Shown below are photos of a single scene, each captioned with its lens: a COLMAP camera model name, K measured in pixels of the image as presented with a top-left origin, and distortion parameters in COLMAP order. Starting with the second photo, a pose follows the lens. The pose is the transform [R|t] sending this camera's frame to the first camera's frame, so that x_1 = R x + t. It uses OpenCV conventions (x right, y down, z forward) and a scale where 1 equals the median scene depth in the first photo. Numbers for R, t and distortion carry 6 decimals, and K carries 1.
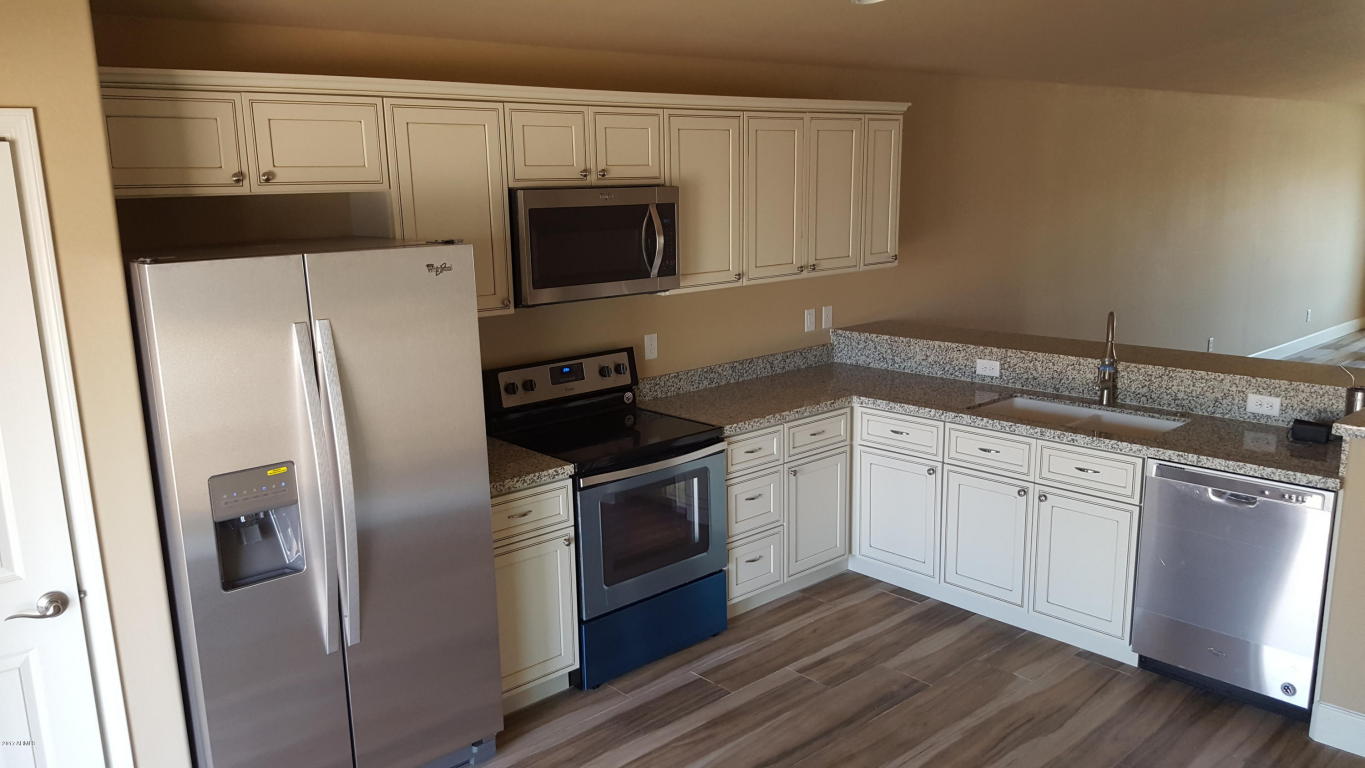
lens RADIAL K [[1007.4, 0, 654.3], [0, 1007.4, 396.7], [0, 0, 1]] dist [0.098806, -0.144138]
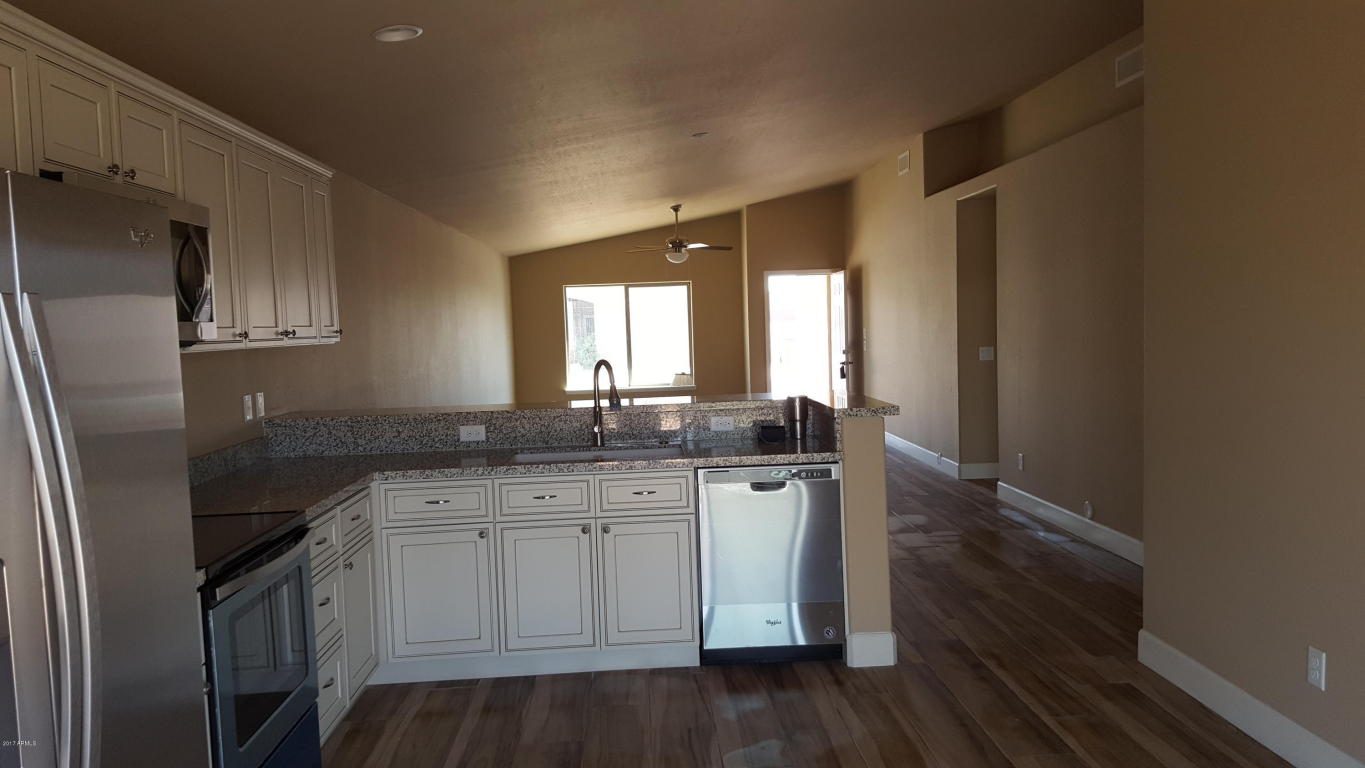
lens RADIAL K [[1007.4, 0, 686.2], [0, 1007.4, 379.2], [0, 0, 1]] dist [0.098806, -0.144138]
pose [[0.612452, -0.038779, 0.789556, -0.363658], [0.182166, 0.978838, -0.093229, 0.056661], [-0.769232, 0.200928, 0.606555, 0.264908]]
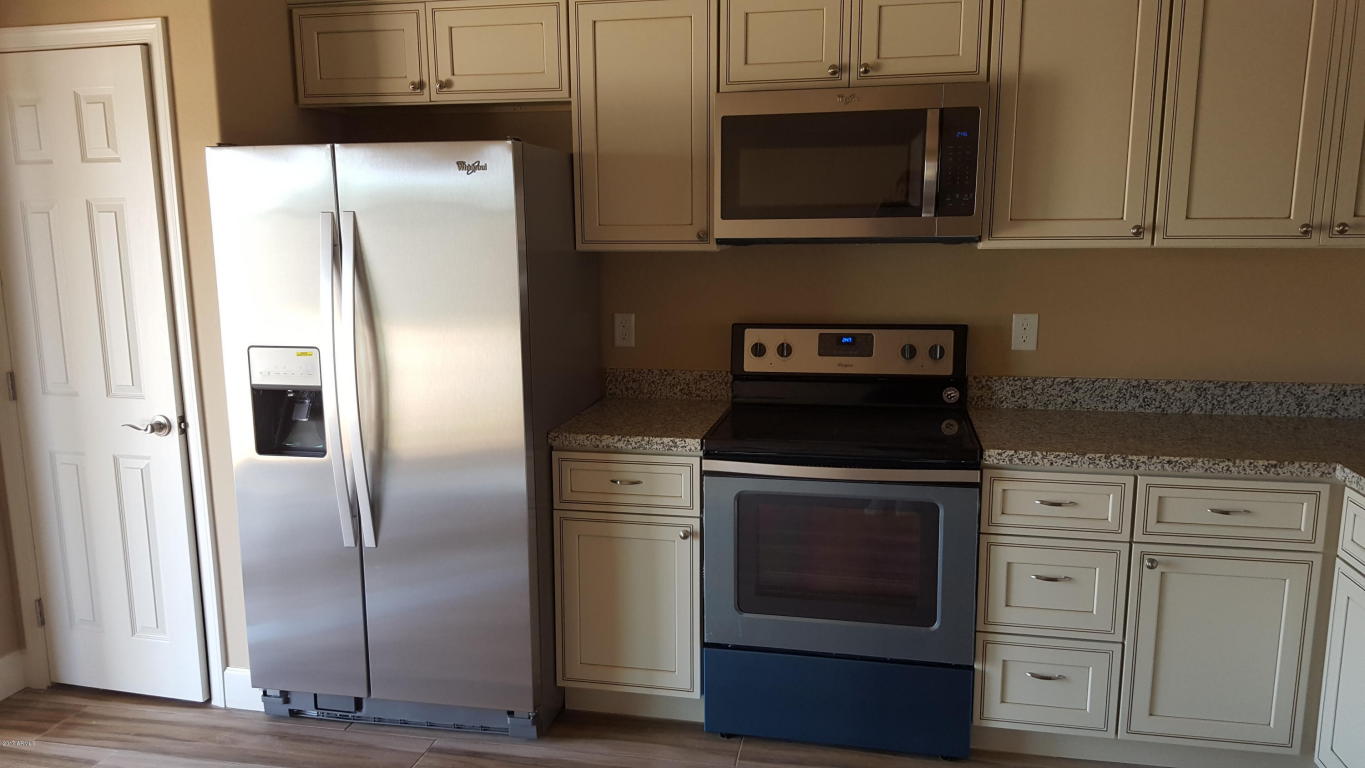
lens RADIAL K [[1007.4, 0, 664.7], [0, 1007.4, 400.3], [0, 0, 1]] dist [0.098806, -0.144138]
pose [[0.600090, 0.161930, -0.783372, 0.441847], [-0.173219, 0.982366, 0.070373, -0.011589], [0.780953, 0.093465, 0.617557, 0.421318]]
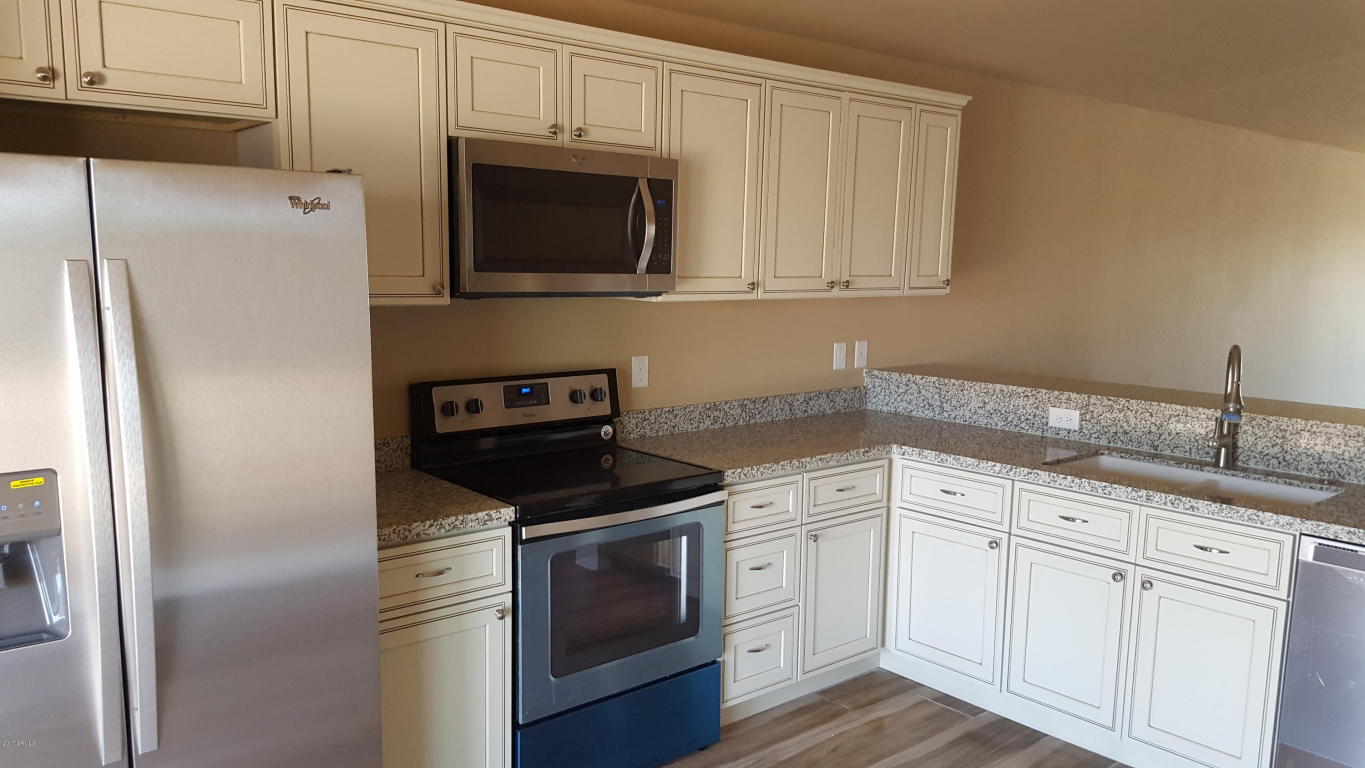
lens RADIAL K [[1007.4, 0, 655.4], [0, 1007.4, 403.8], [0, 0, 1]] dist [0.098806, -0.144138]
pose [[0.998808, 0.042474, -0.024057, 0.032111], [-0.044010, 0.996755, -0.067396, 0.031846], [0.021116, 0.068375, 0.997436, 0.225420]]
